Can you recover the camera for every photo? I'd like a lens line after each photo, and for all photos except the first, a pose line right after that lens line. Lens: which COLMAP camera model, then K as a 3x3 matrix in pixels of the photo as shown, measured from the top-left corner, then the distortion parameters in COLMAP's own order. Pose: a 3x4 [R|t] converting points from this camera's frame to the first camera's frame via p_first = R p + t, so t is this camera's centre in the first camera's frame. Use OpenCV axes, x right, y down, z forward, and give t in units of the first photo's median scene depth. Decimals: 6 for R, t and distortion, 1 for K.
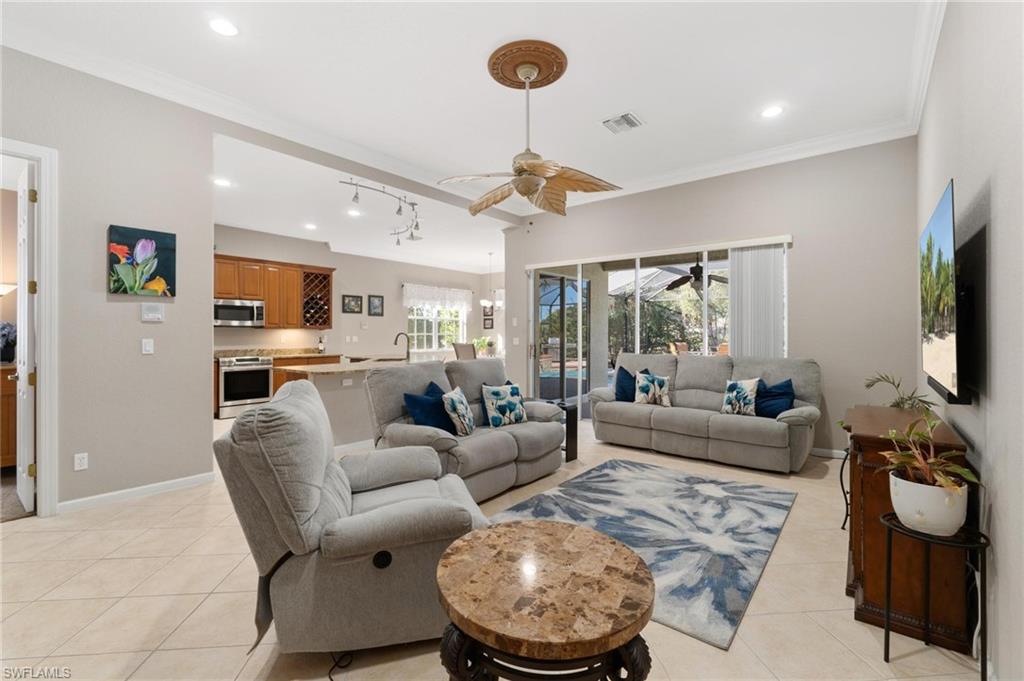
lens RADIAL K [[447.8, 0, 502.0], [0, 447.8, 338.0], [0, 0, 1]] dist [-0.000910, -0.000181]
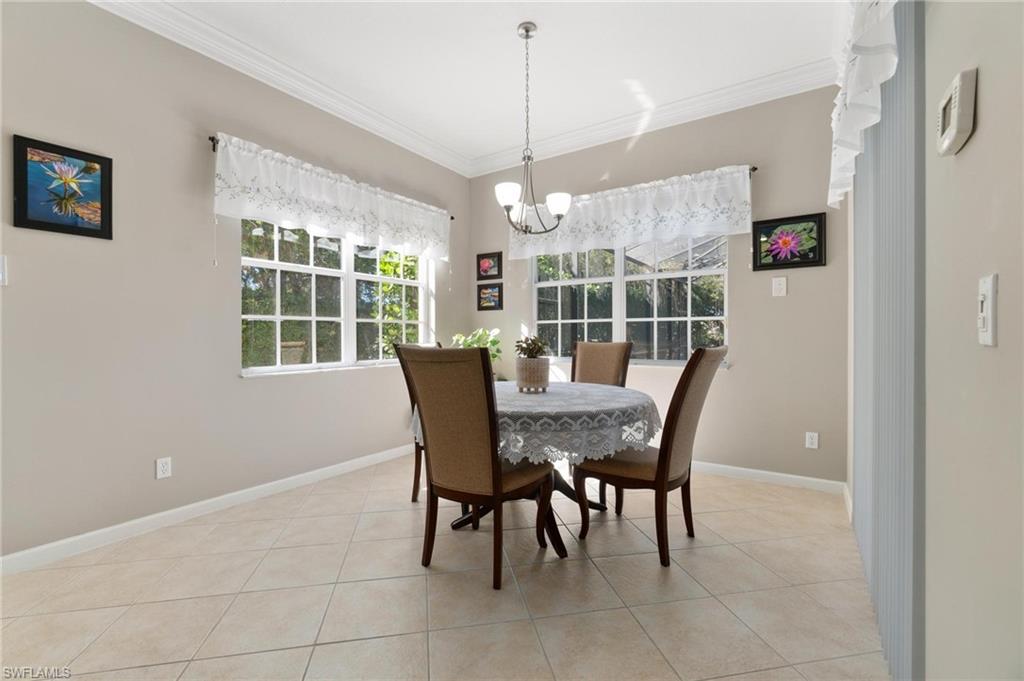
lens RADIAL K [[461.5, 0, 507.9], [0, 461.5, 338.1], [0, 0, 1]] dist [-0.000421, -0.000194]
pose [[0.994739, -0.003815, 0.102373, -0.158208], [0.004031, 0.999990, -0.001901, 0.016923], [-0.102364, 0.002303, 0.994744, 1.596100]]
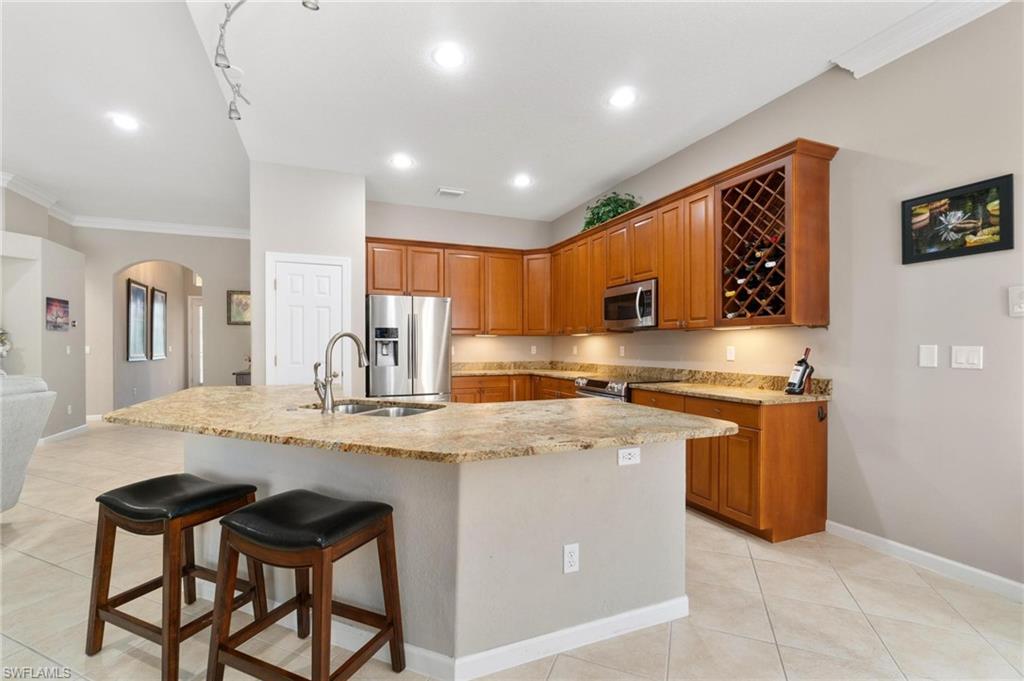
lens RADIAL K [[447.2, 0, 511.1], [0, 447.2, 345.4], [0, 0, 1]] dist [0.000203, 0.000084]
pose [[-0.466833, 0.001030, -0.884345, 0.027874], [-0.006265, 0.999970, 0.004472, -0.008715], [0.884323, 0.007628, -0.466813, 1.864137]]
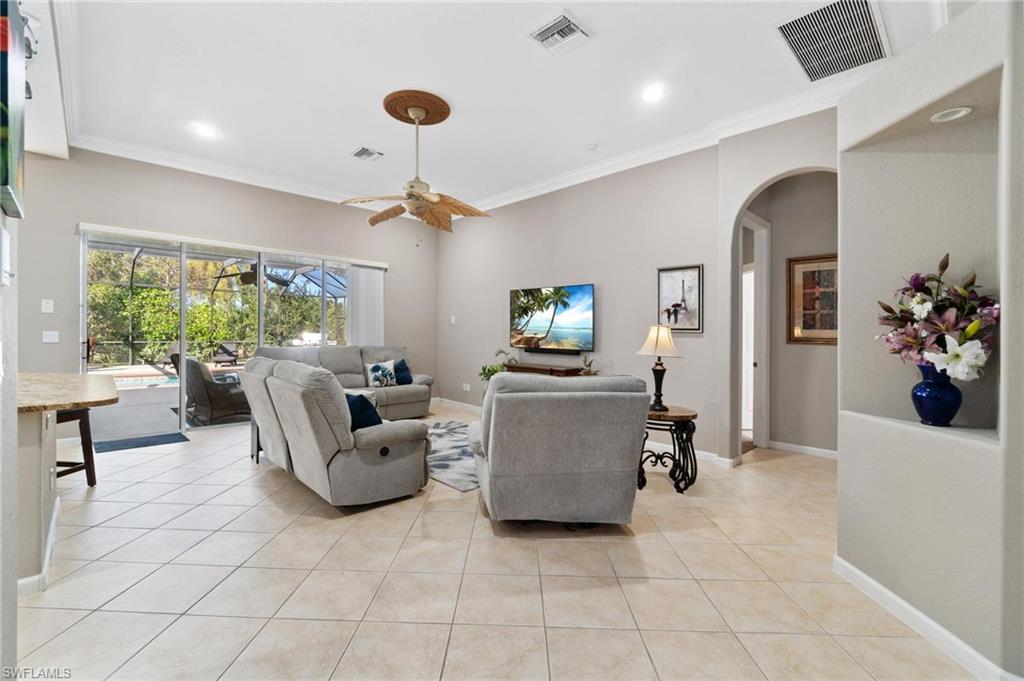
lens RADIAL K [[434.1, 0, 511.6], [0, 434.1, 339.2], [0, 0, 1]] dist [-0.000415, 0.000022]
pose [[0.108118, -0.014604, 0.994031, -0.868623], [-0.002346, 0.999886, 0.014945, -0.000647], [-0.994135, -0.003948, 0.108072, 0.499097]]
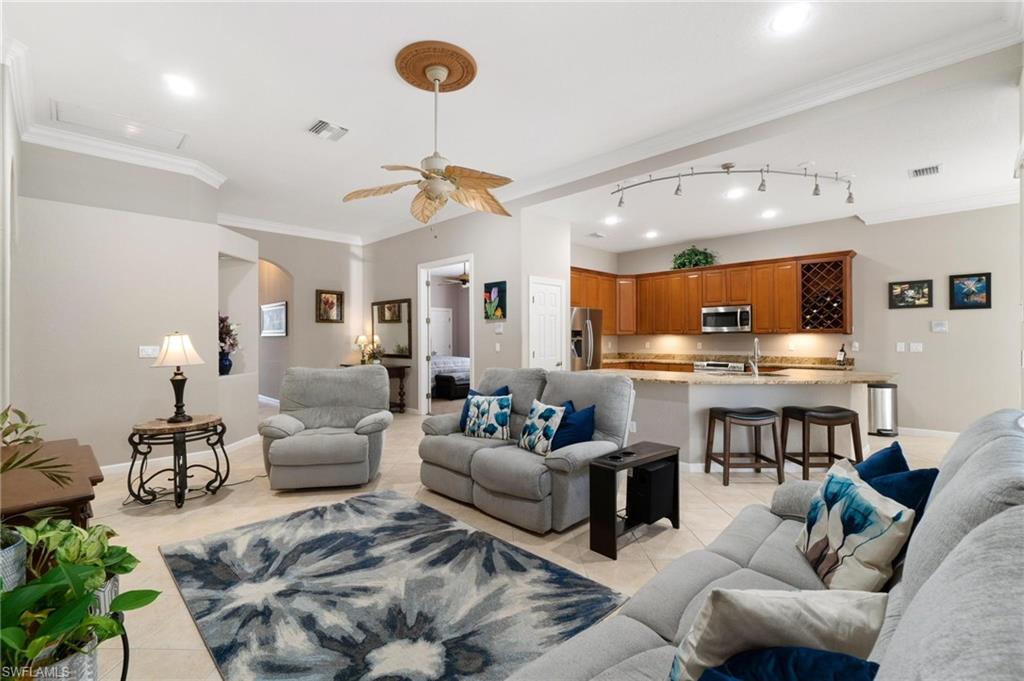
lens RADIAL K [[461.5, 0, 507.9], [0, 461.5, 338.1], [0, 0, 1]] dist [-0.000421, -0.000194]
pose [[-0.109496, -0.003100, -0.993982, 0.838261], [-0.008007, 0.999965, -0.002236, -0.011019], [0.993955, 0.007714, -0.109517, 1.016061]]
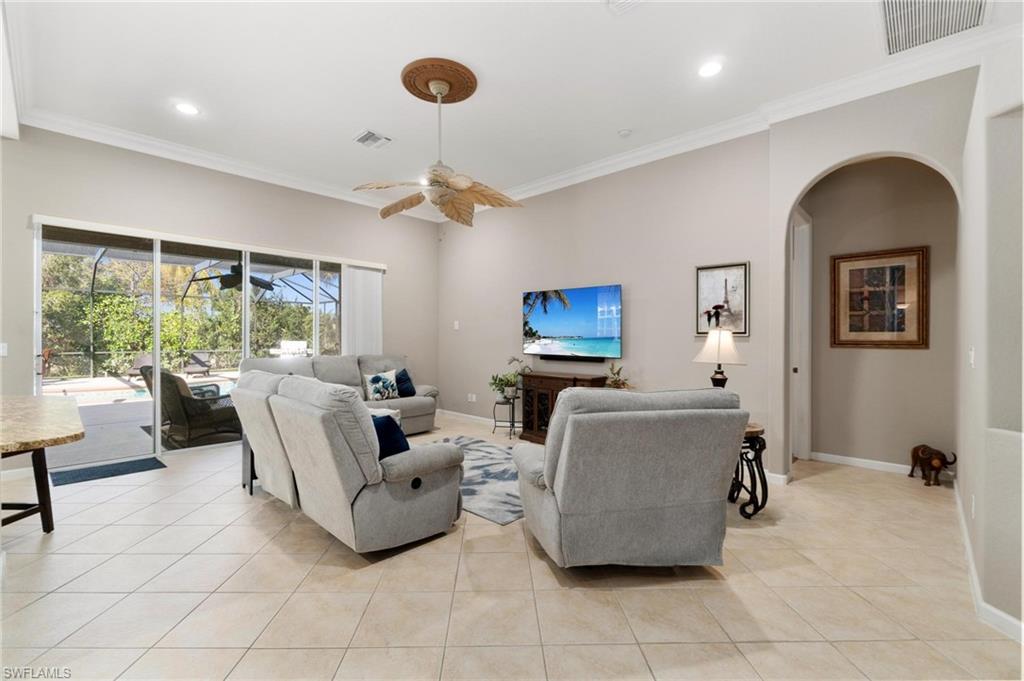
lens RADIAL K [[437.6, 0, 512.0], [0, 437.6, 340.5], [0, 0, 1]] dist [-0.000086, 0.000013]
pose [[0.062361, -0.005776, 0.998037, -0.772222], [0.008068, 0.999953, 0.005283, -0.002404], [-0.998021, 0.007722, 0.062404, 0.615028]]
